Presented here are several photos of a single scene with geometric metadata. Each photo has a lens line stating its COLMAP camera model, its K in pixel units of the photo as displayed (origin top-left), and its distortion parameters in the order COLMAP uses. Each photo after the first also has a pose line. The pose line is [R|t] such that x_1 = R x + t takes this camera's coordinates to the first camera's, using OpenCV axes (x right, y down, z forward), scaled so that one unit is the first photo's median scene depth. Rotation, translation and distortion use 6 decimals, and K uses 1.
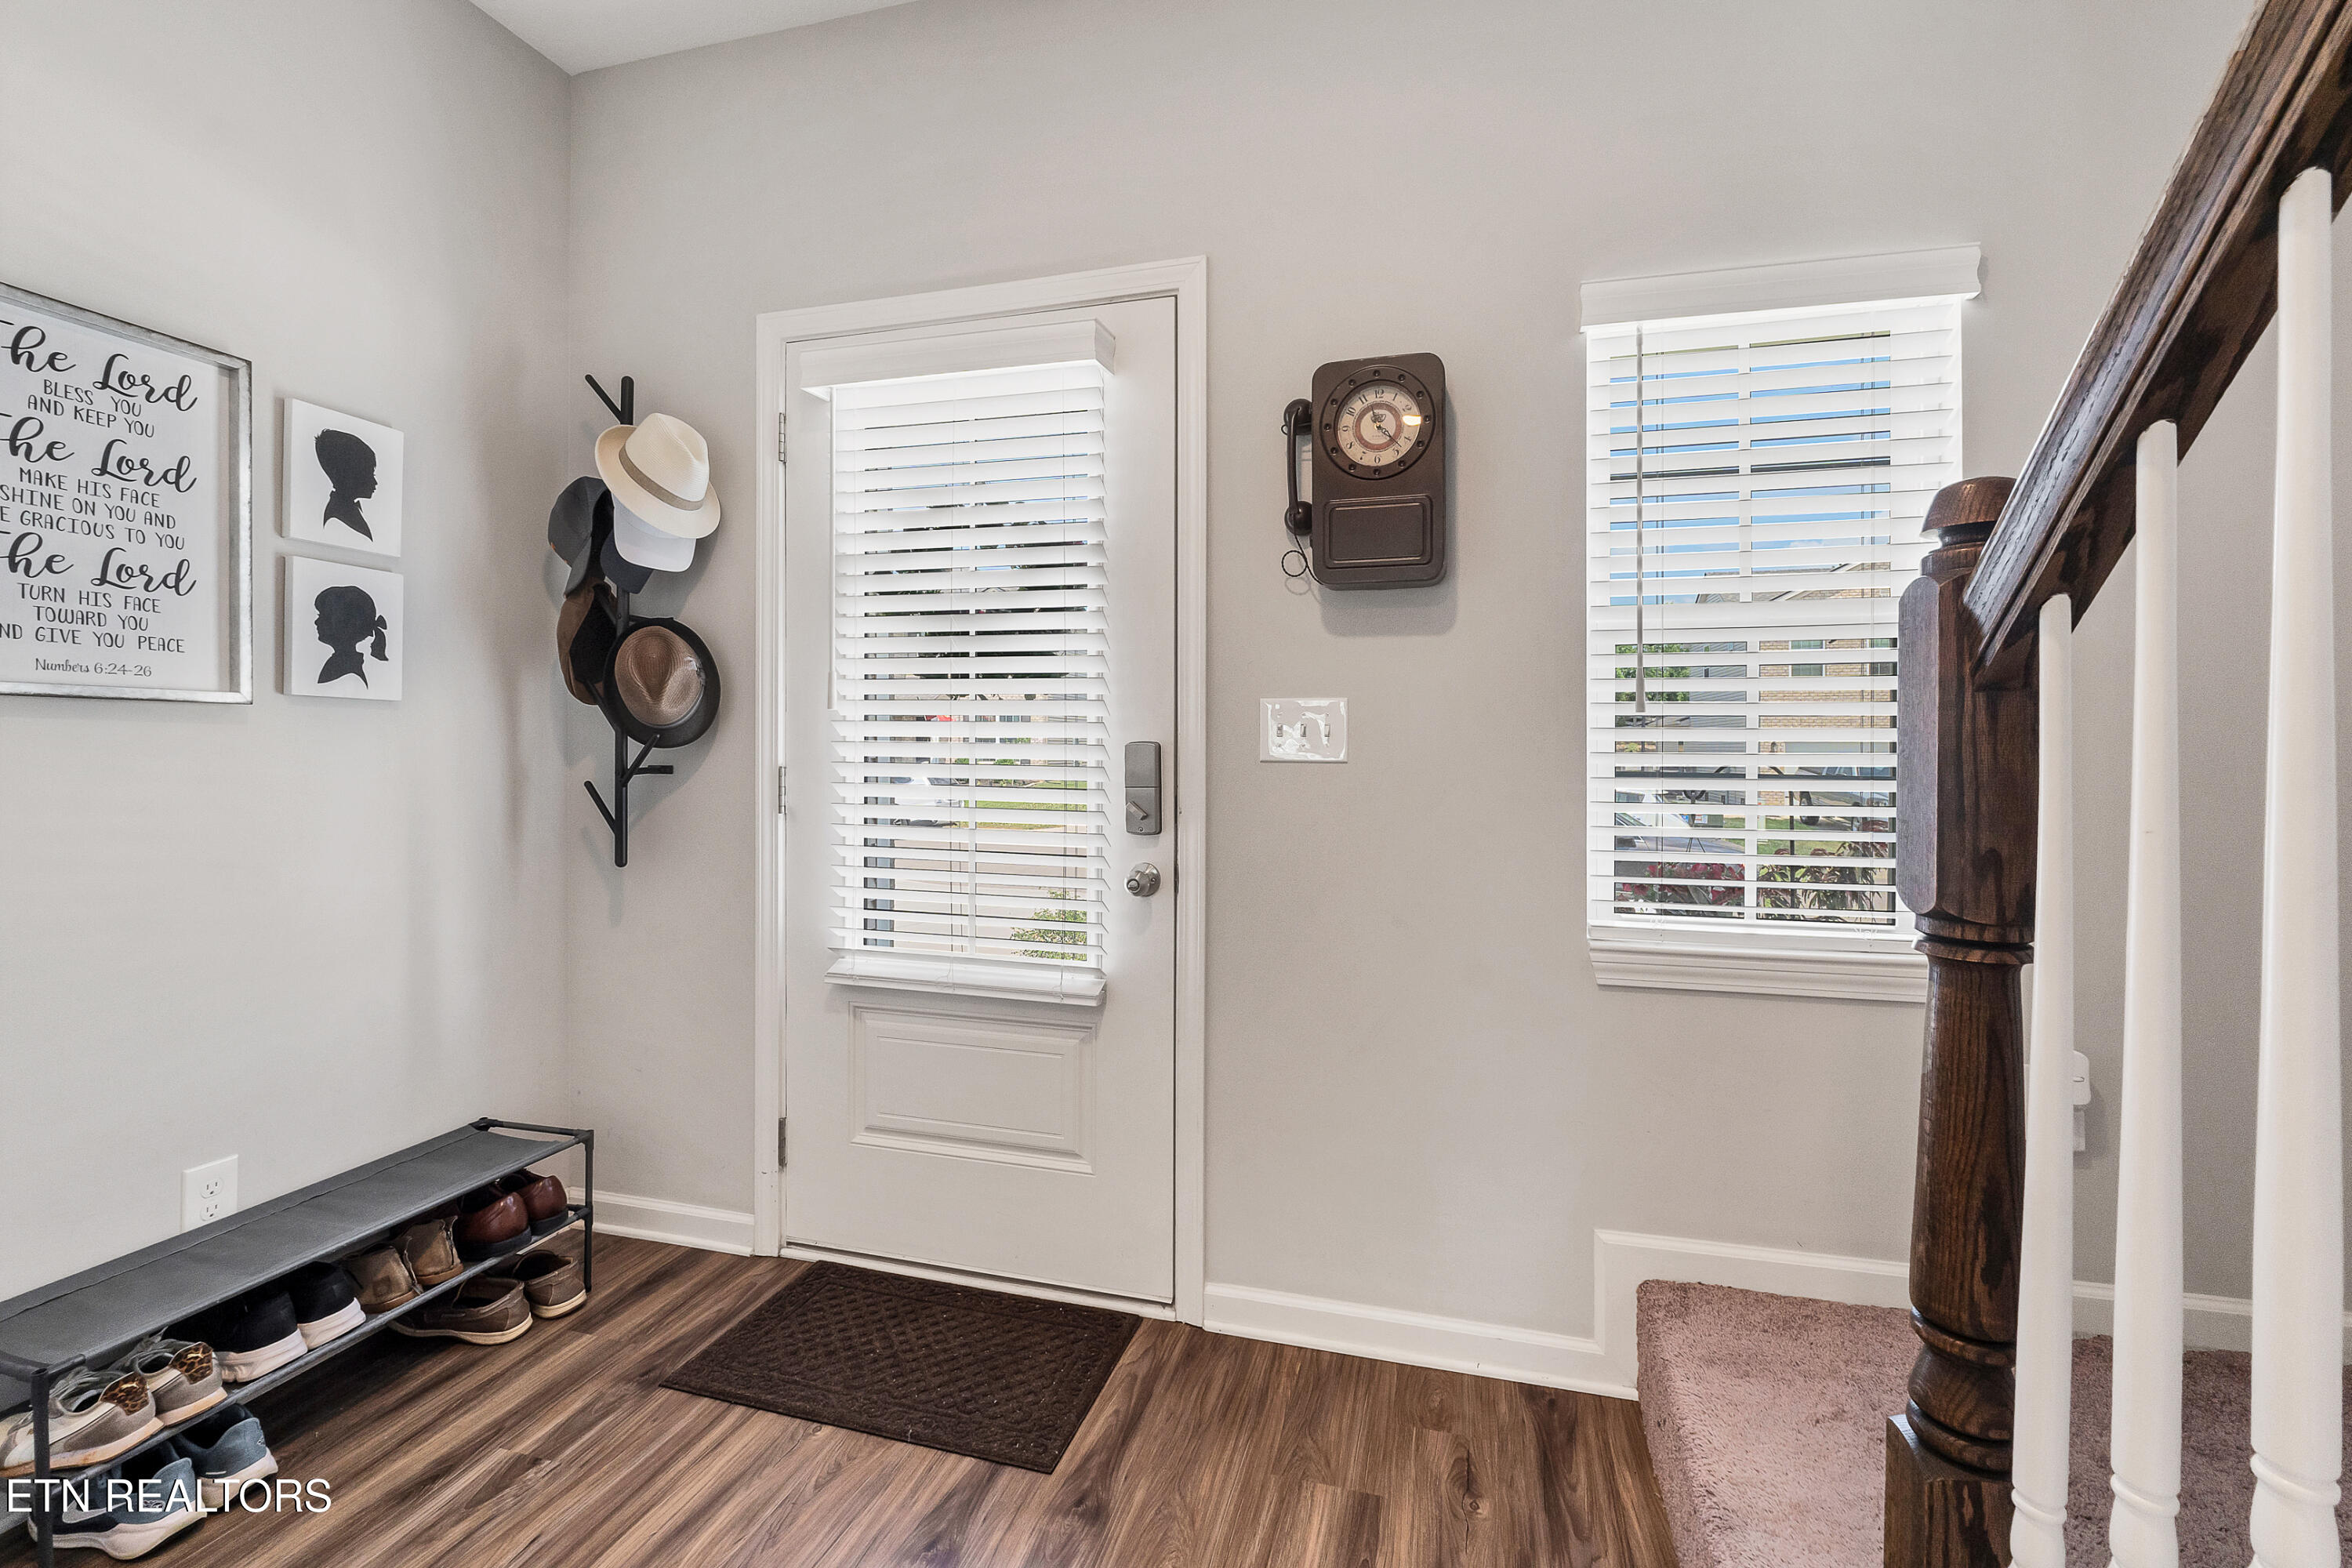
lens RADIAL K [[1036.0, 0, 1182.1], [0, 1036.0, 770.3], [0, 0, 1]] dist [-0.008100, 0.000385]
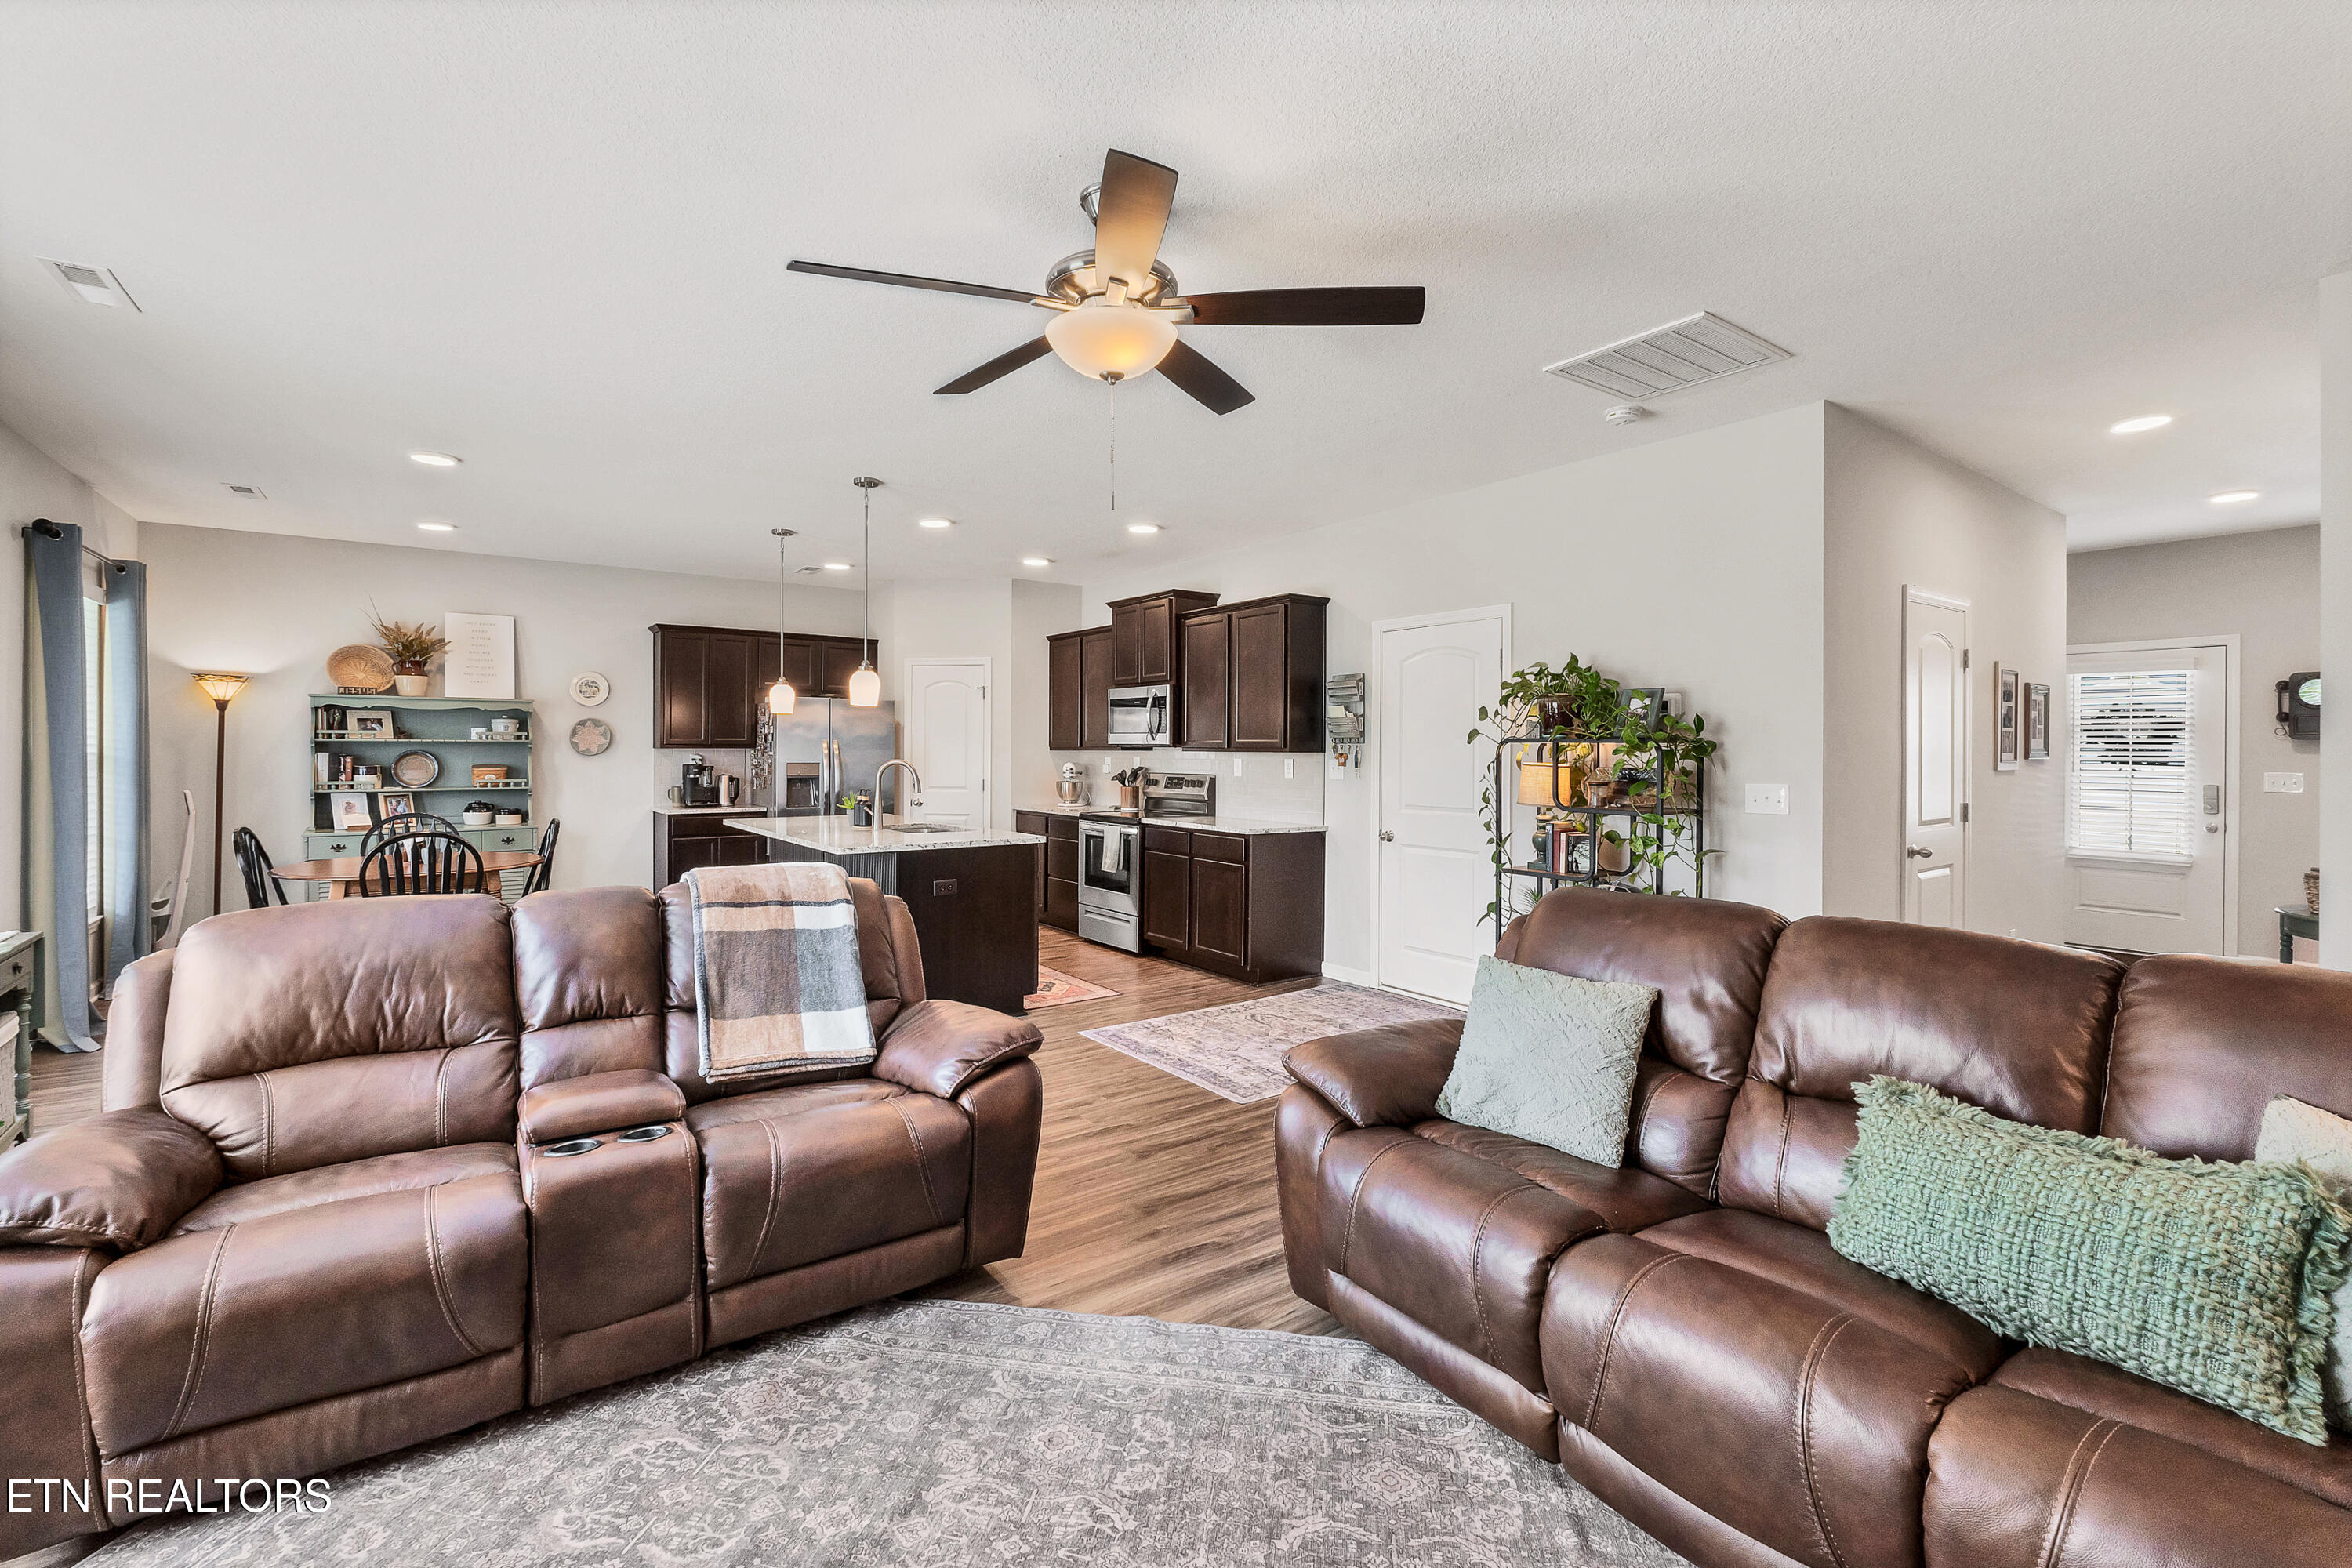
lens RADIAL K [[1036.0, 0, 1196.8], [0, 1036.0, 760.6], [0, 0, 1]] dist [-0.008100, 0.000385]
pose [[0.789640, 0.003859, -0.613558, -0.582627], [-0.006545, 0.999976, -0.002134, -0.077712], [0.613536, 0.005700, 0.789646, -3.536760]]
